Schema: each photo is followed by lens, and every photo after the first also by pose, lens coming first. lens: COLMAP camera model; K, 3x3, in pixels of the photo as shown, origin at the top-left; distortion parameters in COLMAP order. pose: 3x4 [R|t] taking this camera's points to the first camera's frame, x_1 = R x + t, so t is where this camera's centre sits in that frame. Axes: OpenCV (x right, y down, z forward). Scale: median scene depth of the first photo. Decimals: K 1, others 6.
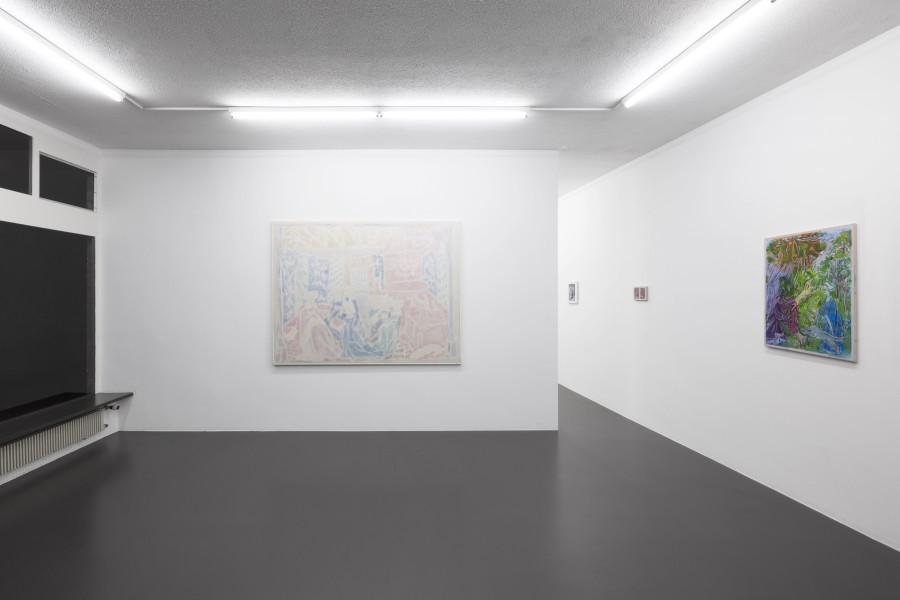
lens RADIAL K [[423.5, 0, 440.8], [0, 423.5, 289.8], [0, 0, 1]] dist [0.001678, -0.000149]
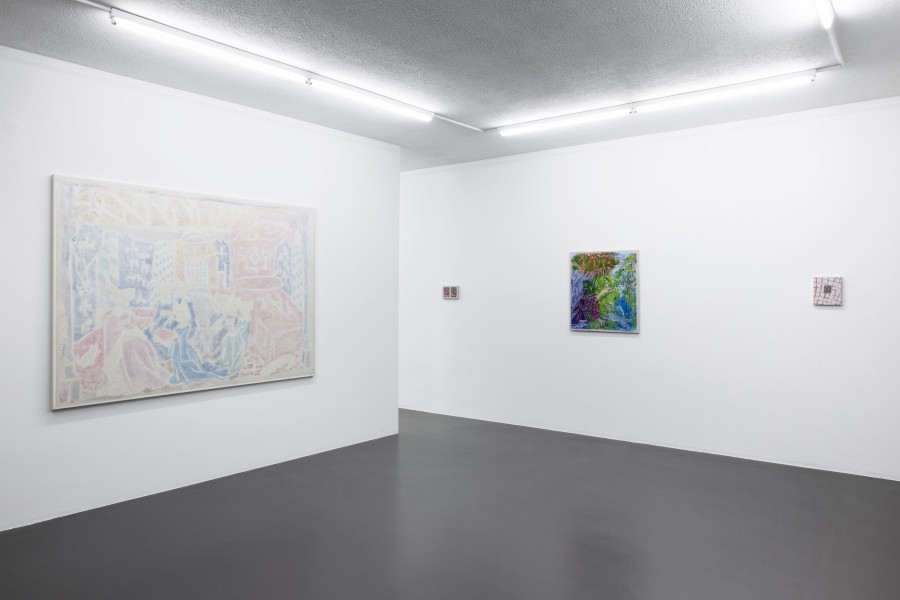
lens RADIAL K [[603.8, 0, 445.6], [0, 603.8, 281.3], [0, 0, 1]] dist [0.019308, -0.001372]
pose [[0.665897, 0.013381, 0.745924, -0.684105], [-0.004441, 0.999893, -0.013973, 0.001900], [-0.746030, 0.005992, 0.665885, -0.006868]]
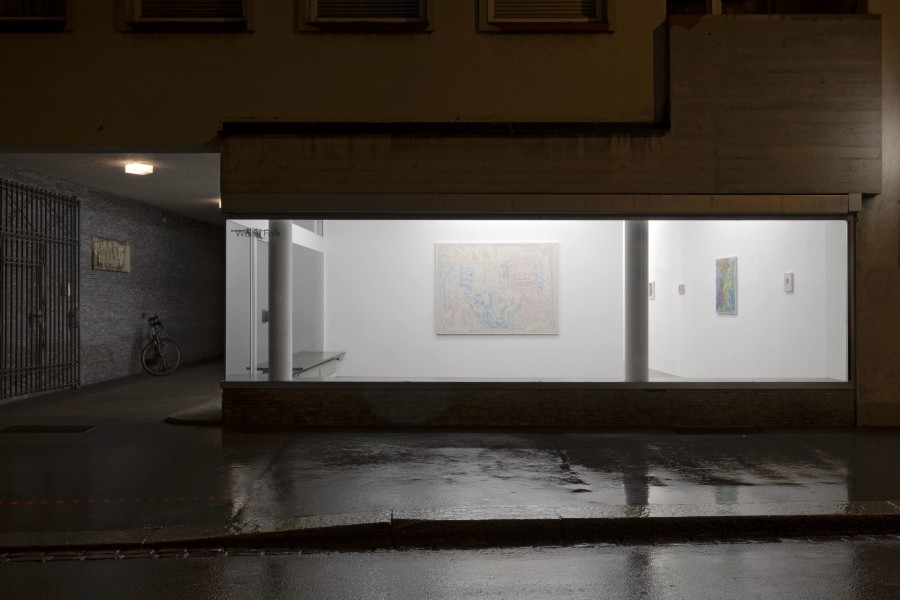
lens RADIAL K [[832.0, 0, 394.6], [0, 832.0, 284.5], [0, 0, 1]] dist [0.059921, -0.004176]
pose [[0.994164, -0.000074, -0.107876, -0.220629], [-0.001916, 0.999830, -0.018346, 0.050657], [0.107859, 0.018446, 0.993995, -2.110739]]
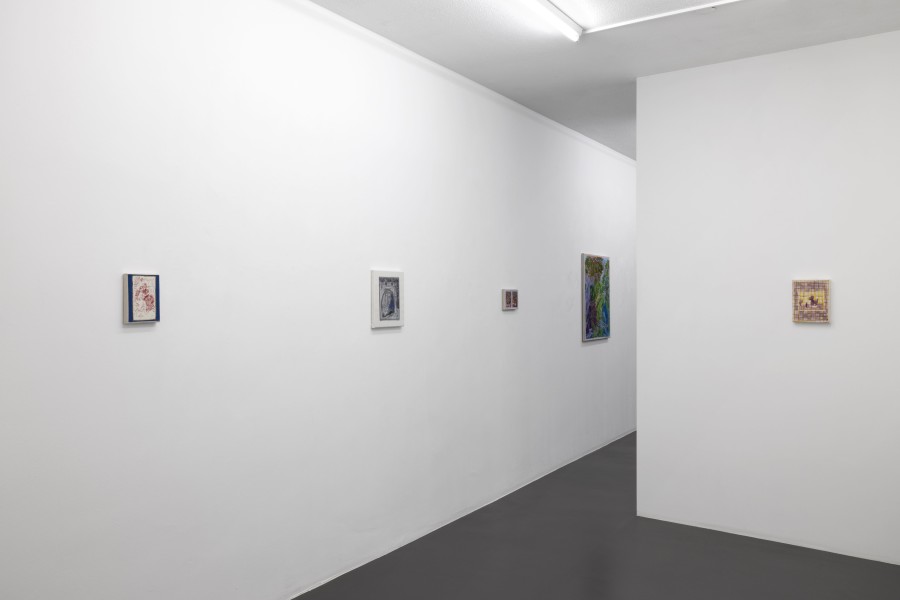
lens RADIAL K [[783.6, 0, 451.2], [0, 783.6, 295.5], [0, 0, 1]] dist [0.037951, 0.001616]
pose [[-0.812373, 0.016717, 0.582899, -0.180053], [0.011568, 0.999854, -0.012554, 0.016946], [-0.583024, -0.003456, -0.812448, 2.120277]]
